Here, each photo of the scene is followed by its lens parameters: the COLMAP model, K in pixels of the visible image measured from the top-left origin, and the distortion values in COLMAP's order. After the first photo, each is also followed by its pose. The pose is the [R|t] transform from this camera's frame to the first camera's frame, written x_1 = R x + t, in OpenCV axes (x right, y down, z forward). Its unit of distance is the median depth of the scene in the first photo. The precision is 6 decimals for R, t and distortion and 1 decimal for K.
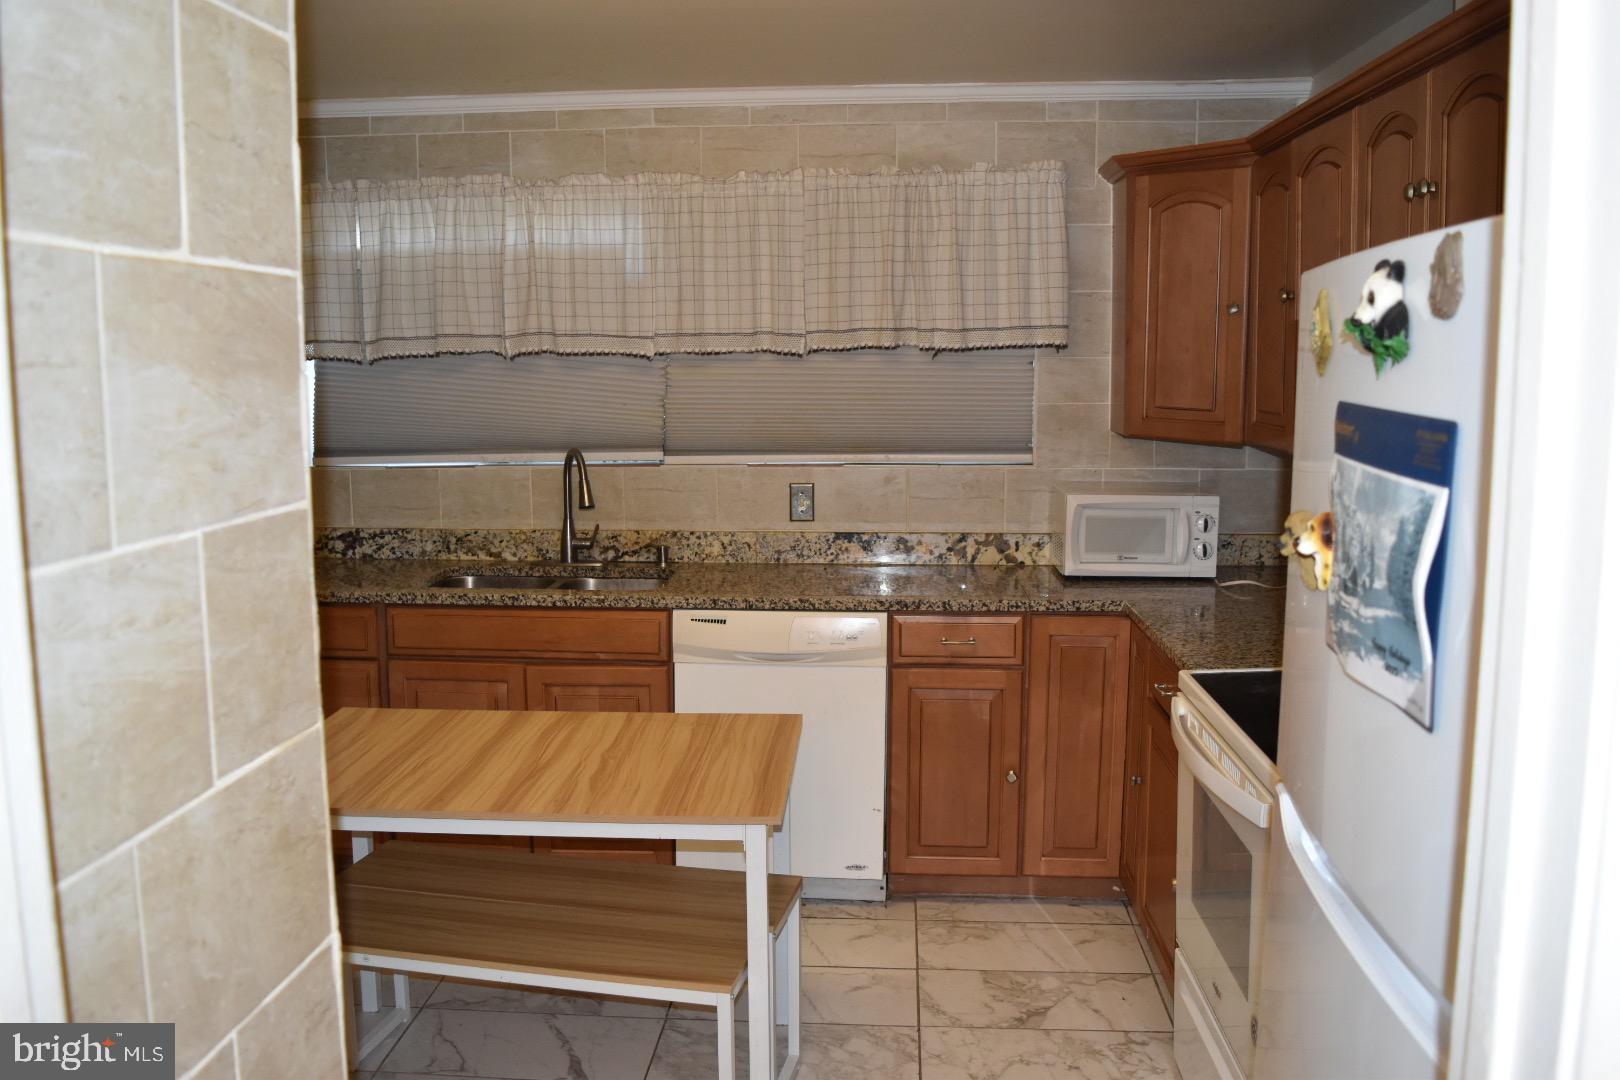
lens RADIAL K [[1326.8, 0, 801.5], [0, 1326.8, 530.1], [0, 0, 1]] dist [-0.099699, 0.006450]
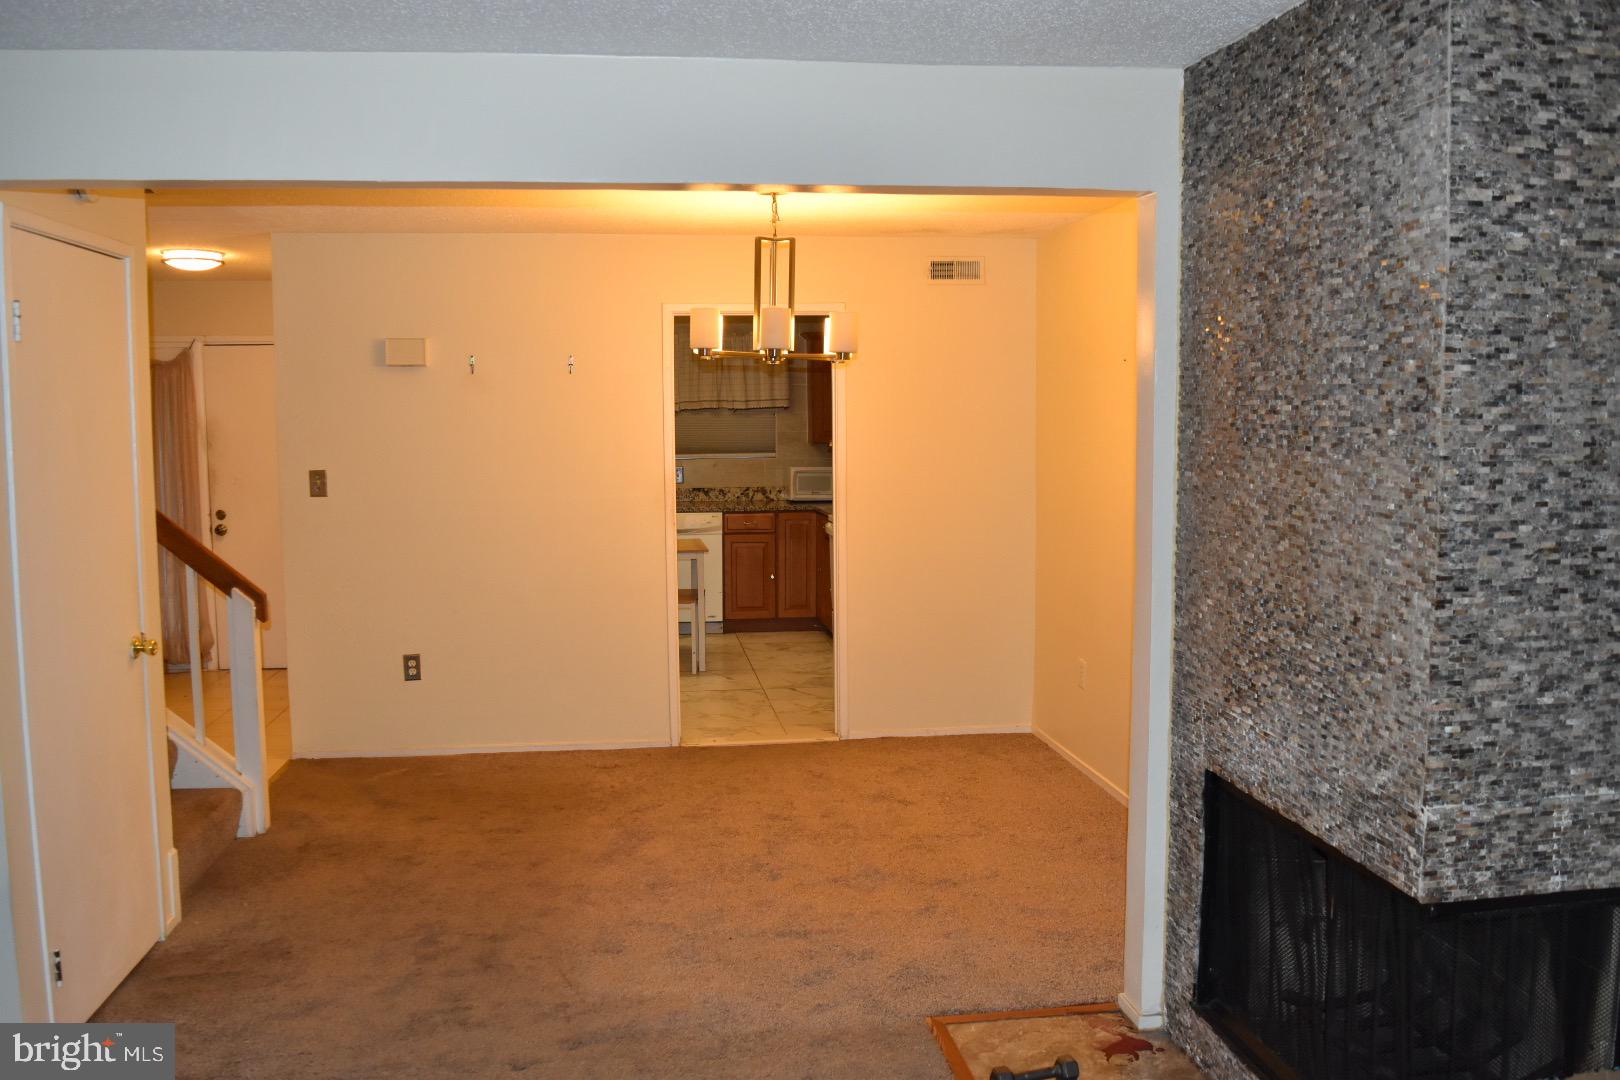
lens RADIAL K [[1326.8, 0, 808.8], [0, 1326.8, 543.2], [0, 0, 1]] dist [-0.099699, 0.006450]
pose [[0.978989, -0.023827, 0.202517, -0.264382], [0.030533, 0.999082, -0.030053, 0.185582], [-0.201615, 0.035605, 0.978817, -1.393922]]
